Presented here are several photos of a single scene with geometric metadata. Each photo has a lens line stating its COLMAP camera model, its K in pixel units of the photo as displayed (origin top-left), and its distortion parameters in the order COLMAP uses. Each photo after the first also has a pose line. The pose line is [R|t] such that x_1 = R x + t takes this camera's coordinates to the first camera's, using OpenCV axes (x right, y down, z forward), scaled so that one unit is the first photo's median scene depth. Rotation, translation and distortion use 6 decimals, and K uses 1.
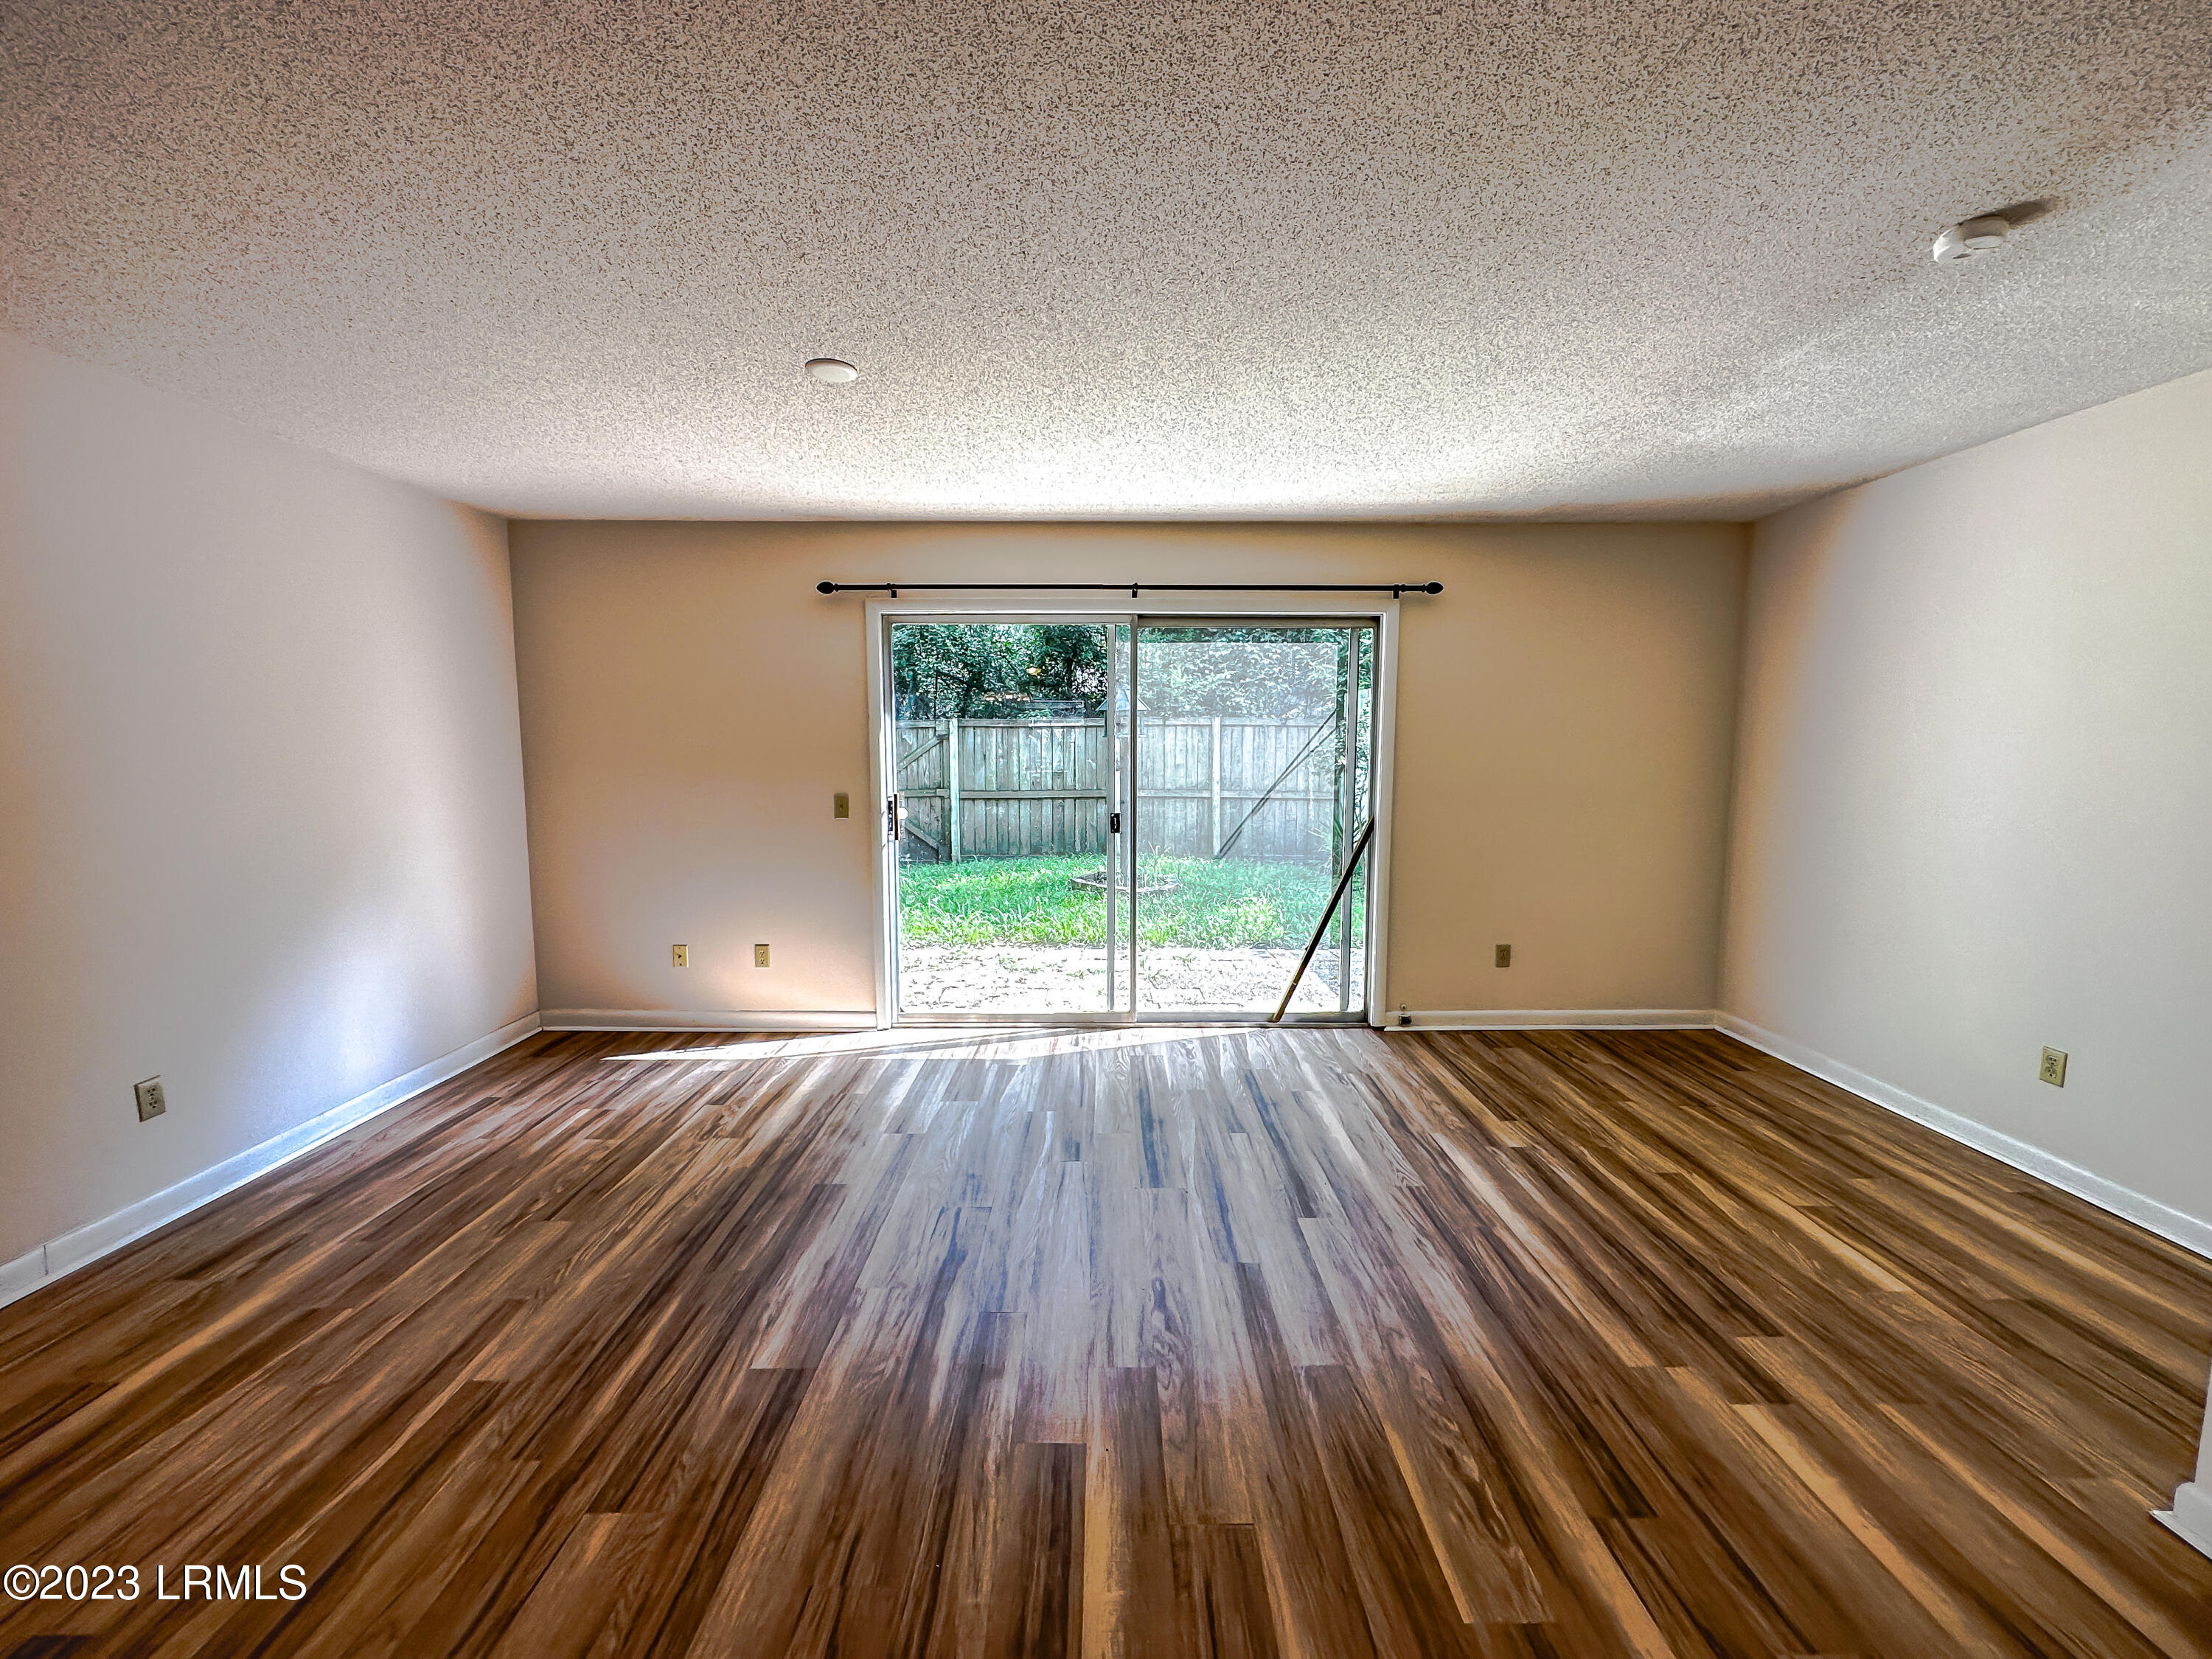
lens RADIAL K [[874.3, 0, 1109.5], [0, 874.3, 836.6], [0, 0, 1]] dist [-0.003499, -0.000303]
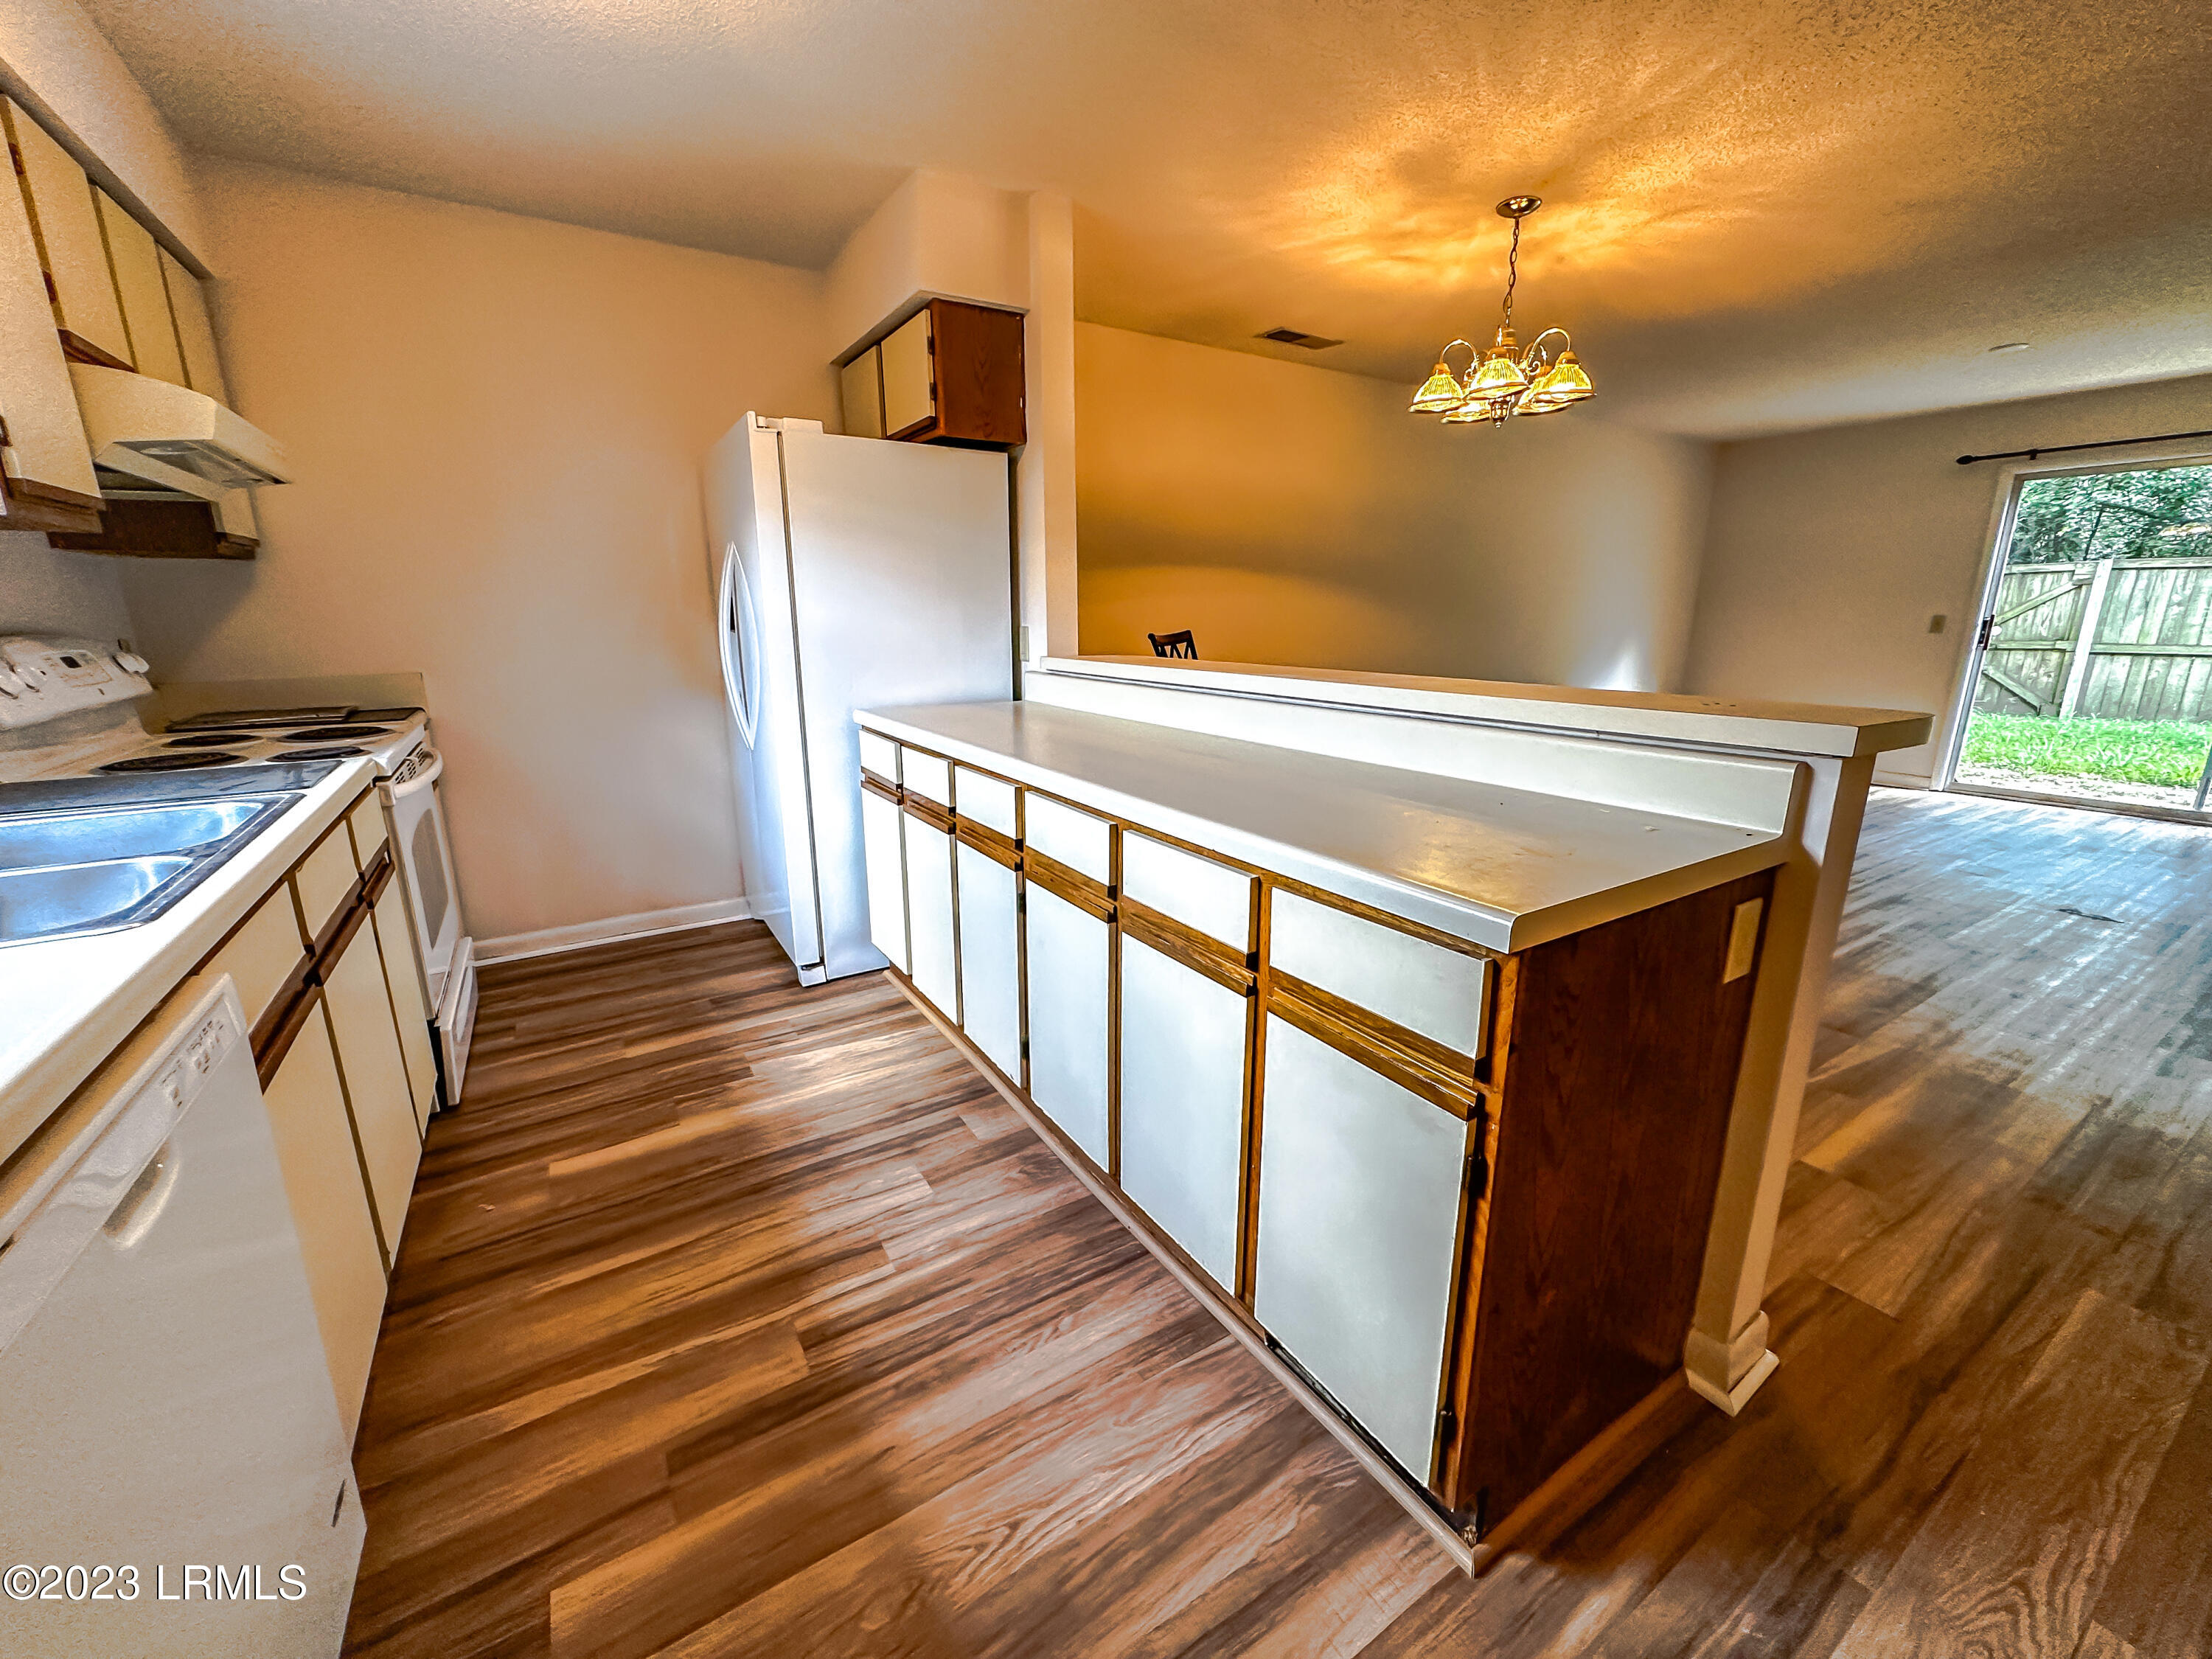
lens RADIAL K [[881.8, 0, 1106.0], [0, 881.8, 829.5], [0, 0, 1]] dist [-0.002128, 0.000601]
pose [[0.519290, 0.203285, -0.830068, 0.295398], [-0.086445, 0.978810, 0.185632, 0.176346], [0.850215, -0.024642, 0.525858, -1.092900]]
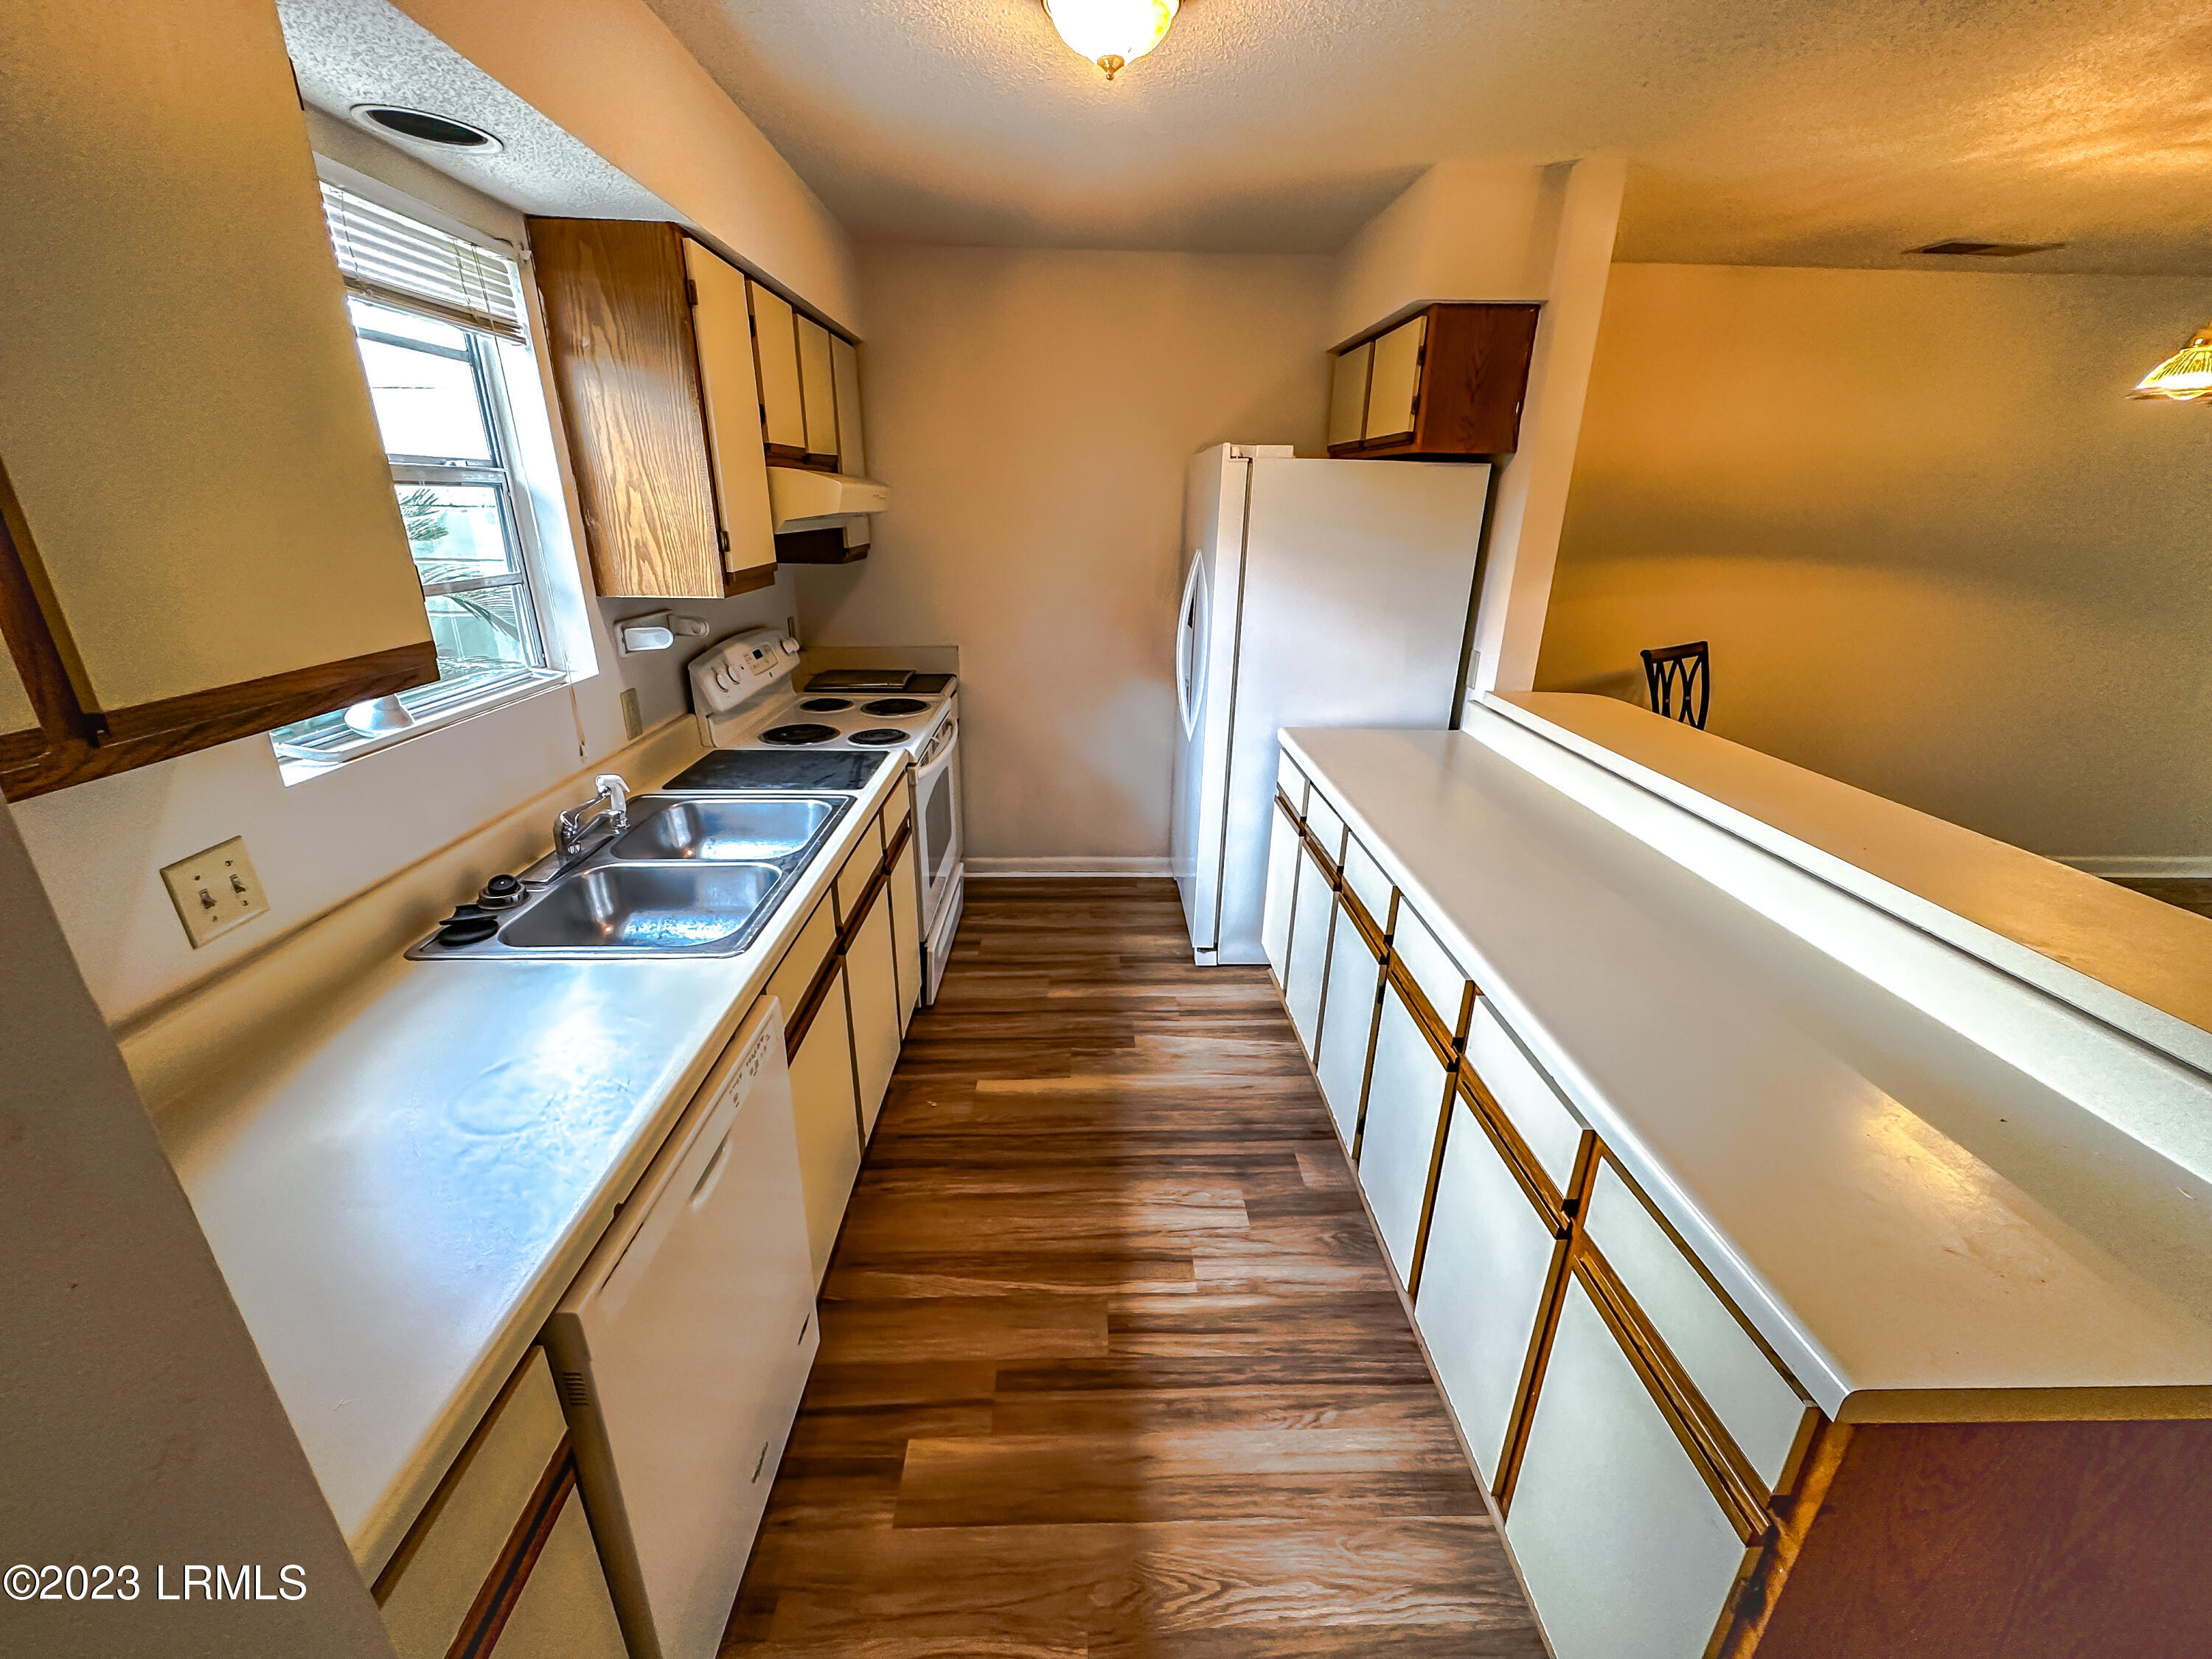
lens RADIAL K [[881.8, 0, 1106.0], [0, 881.8, 829.5], [0, 0, 1]] dist [-0.002128, 0.000601]
pose [[0.013422, 0.349400, -0.936877, 0.297777], [-0.120748, 0.930671, 0.345356, 0.052366], [0.992592, 0.108490, 0.054681, -1.058228]]
